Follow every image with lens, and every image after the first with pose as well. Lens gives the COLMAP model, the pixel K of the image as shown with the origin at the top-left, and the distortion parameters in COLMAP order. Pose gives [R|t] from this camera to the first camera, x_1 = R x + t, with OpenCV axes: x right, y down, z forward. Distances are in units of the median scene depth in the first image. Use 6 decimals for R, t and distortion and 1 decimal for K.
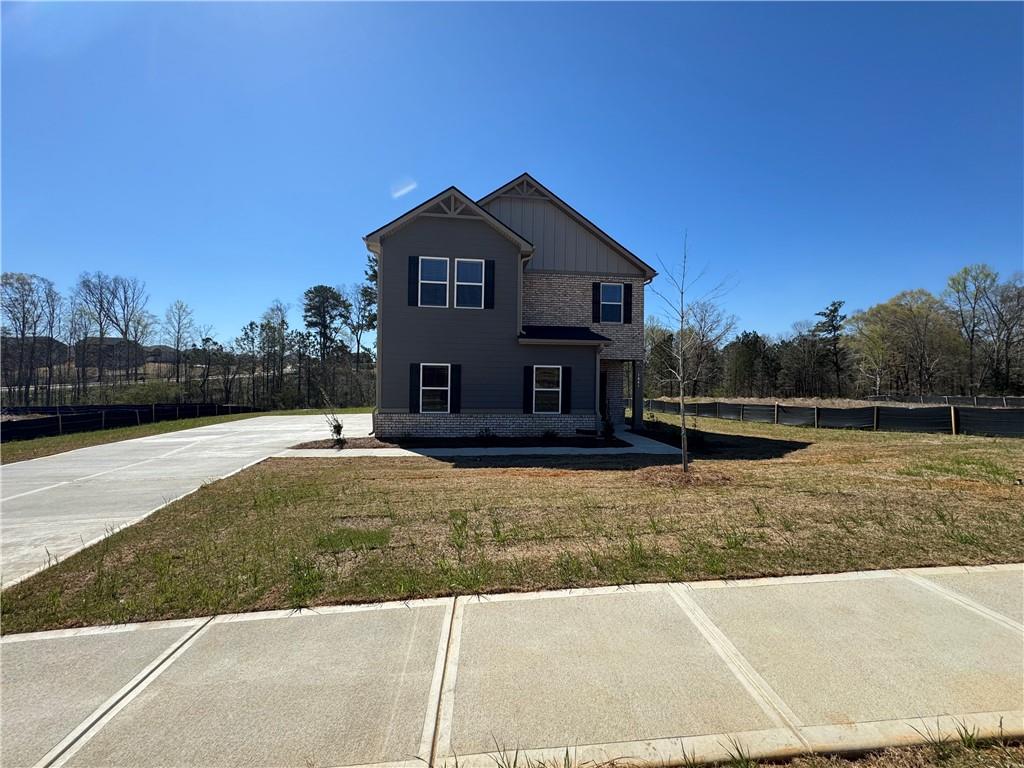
lens RADIAL K [[407.7, 0, 514.7], [0, 407.7, 386.9], [0, 0, 1]] dist [-0.004696, 0.000831]
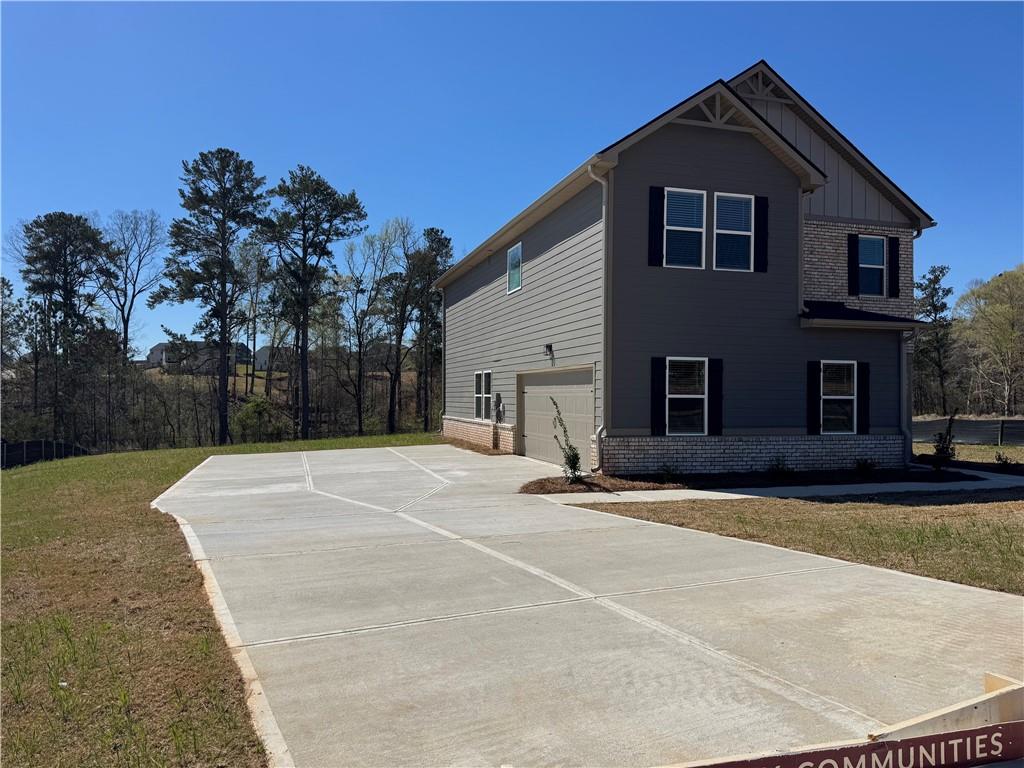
lens RADIAL K [[717.4, 0, 505.6], [0, 717.4, 390.1], [0, 0, 1]] dist [0.088357, -0.111018]
pose [[0.984786, -0.006927, 0.173632, -0.642744], [0.010749, 0.999720, -0.021079, 0.013880], [-0.173438, 0.022625, 0.984585, -0.051967]]
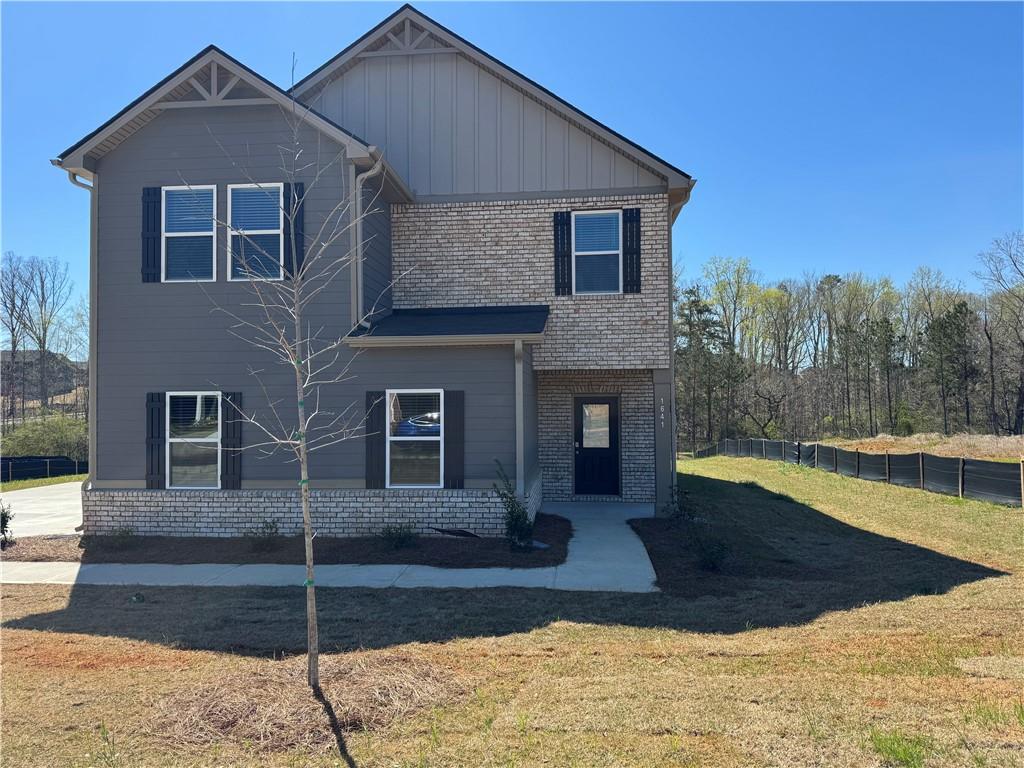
lens RADIAL K [[717.4, 0, 530.0], [0, 717.4, 389.7], [0, 0, 1]] dist [0.088357, -0.111018]
pose [[0.976456, -0.027320, -0.213980, 0.397605], [0.019738, 0.999102, -0.037491, -0.016627], [0.214813, 0.032385, 0.976118, 0.191837]]
